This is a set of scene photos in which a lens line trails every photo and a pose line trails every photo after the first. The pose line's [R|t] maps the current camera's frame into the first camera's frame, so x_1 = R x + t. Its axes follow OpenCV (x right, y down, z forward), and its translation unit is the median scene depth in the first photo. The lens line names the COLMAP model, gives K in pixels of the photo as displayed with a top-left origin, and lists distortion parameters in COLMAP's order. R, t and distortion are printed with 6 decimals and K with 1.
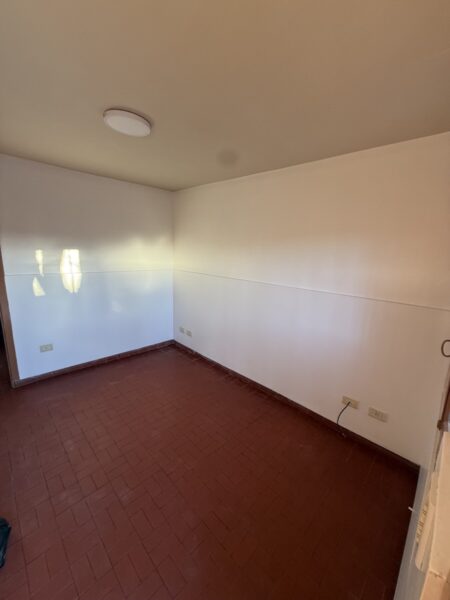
lens RADIAL K [[241.1, 0, 226.1], [0, 241.1, 300.3], [0, 0, 1]] dist [-0.000998, 0.000127]
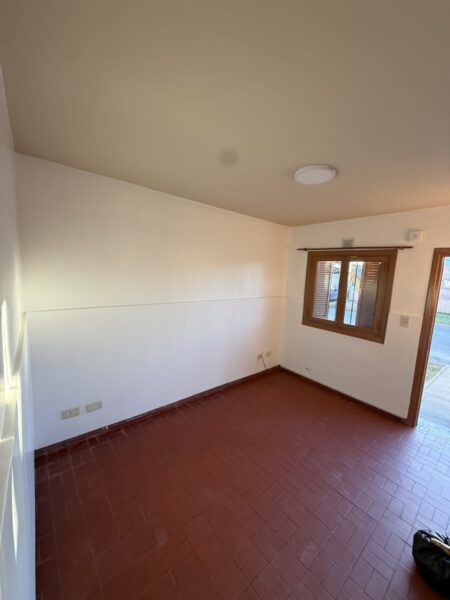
lens RADIAL K [[241.1, 0, 229.4], [0, 241.1, 298.0], [0, 0, 1]] dist [-0.000998, 0.000127]
pose [[0.049634, -0.157763, 0.986229, -0.805787], [0.126393, 0.980499, 0.150486, -0.205272], [-0.990738, 0.117183, 0.068607, 0.702279]]
